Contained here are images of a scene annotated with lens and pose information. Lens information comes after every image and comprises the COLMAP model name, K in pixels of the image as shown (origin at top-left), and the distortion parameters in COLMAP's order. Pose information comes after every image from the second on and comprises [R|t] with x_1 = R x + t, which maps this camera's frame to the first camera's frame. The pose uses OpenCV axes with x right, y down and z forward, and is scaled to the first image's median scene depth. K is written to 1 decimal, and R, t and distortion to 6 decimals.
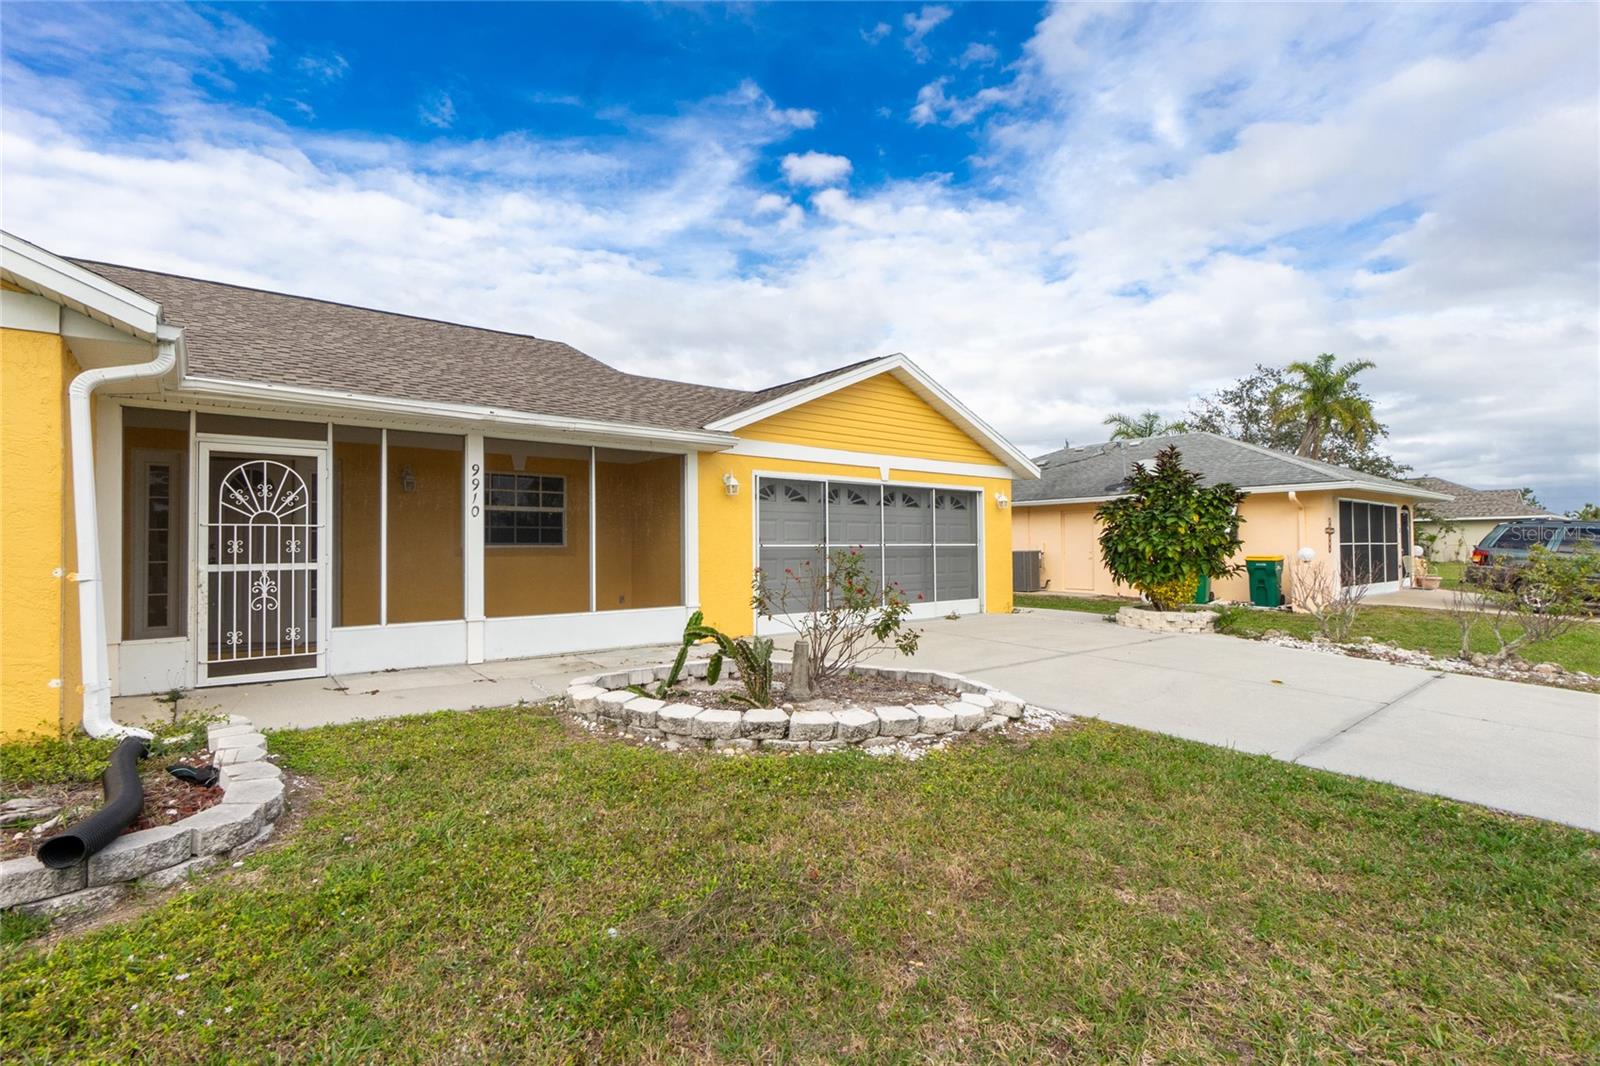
lens RADIAL K [[721.5, 0, 785.0], [0, 721.5, 532.0], [0, 0, 1]] dist [-0.029020, -0.000444]
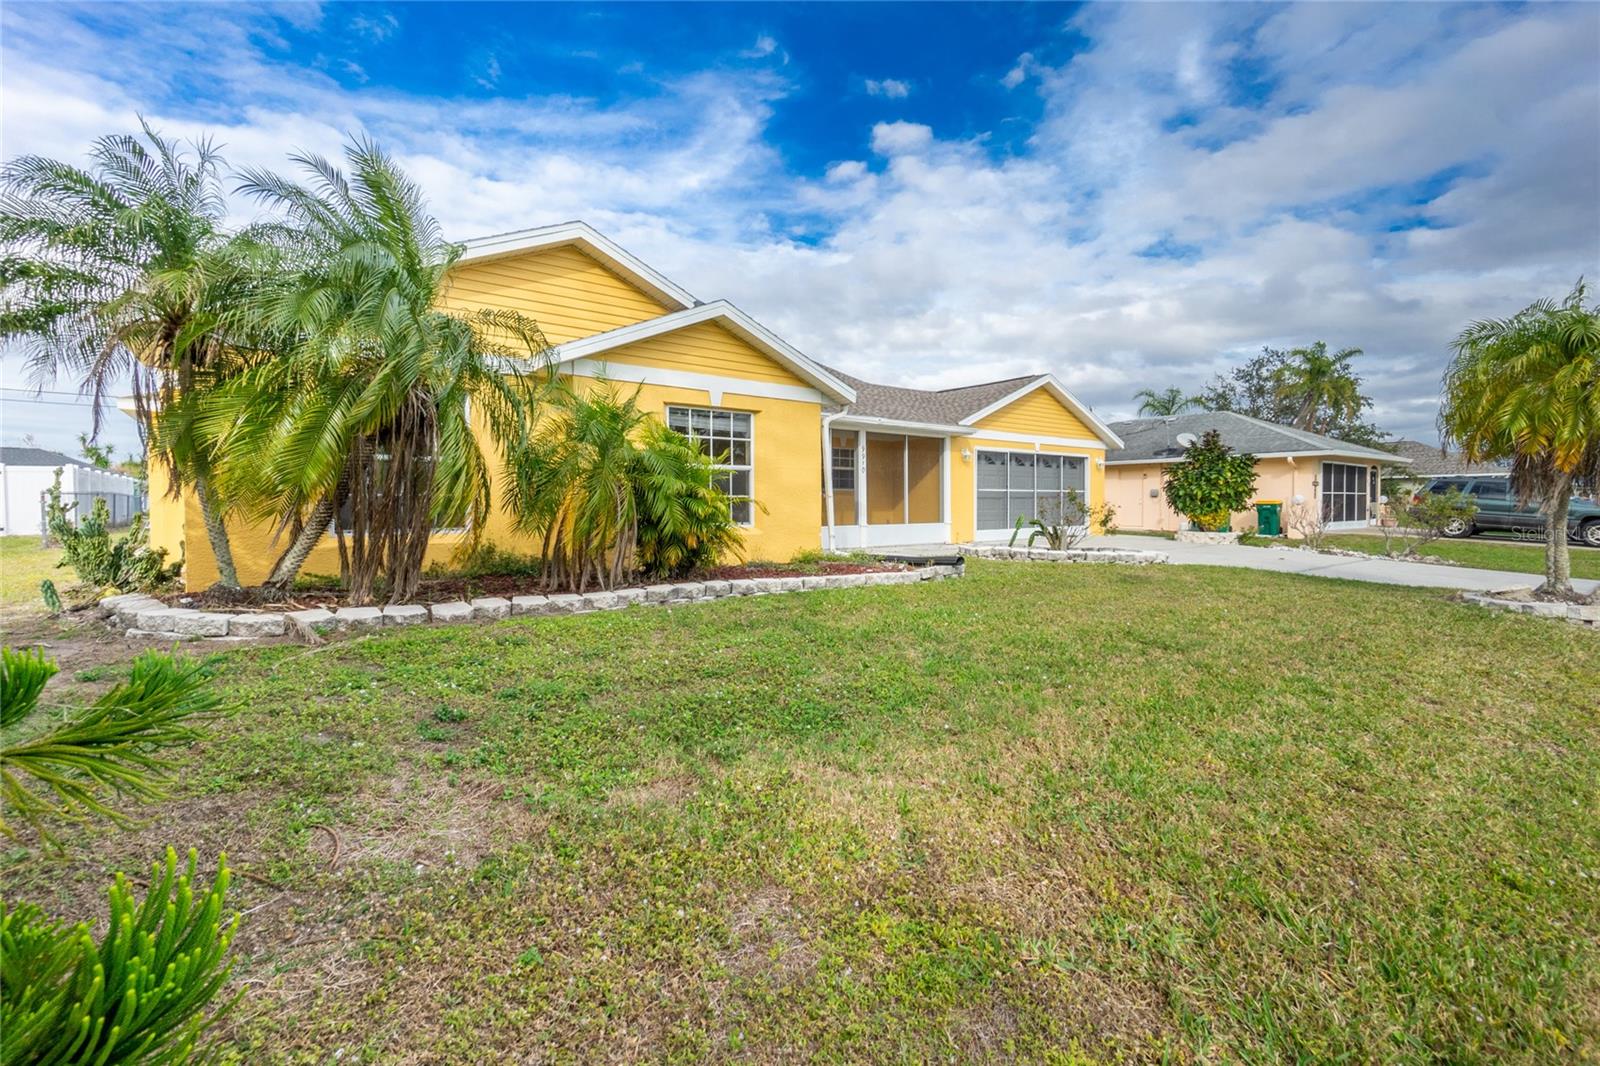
lens RADIAL K [[710.1, 0, 780.9], [0, 710.1, 519.8], [0, 0, 1]] dist [0.001769, -0.000510]
pose [[0.999981, 0.005876, 0.002102, -0.422116], [-0.005977, 0.998648, 0.051637, 0.004585], [-0.001795, -0.051648, 0.998664, -0.584405]]
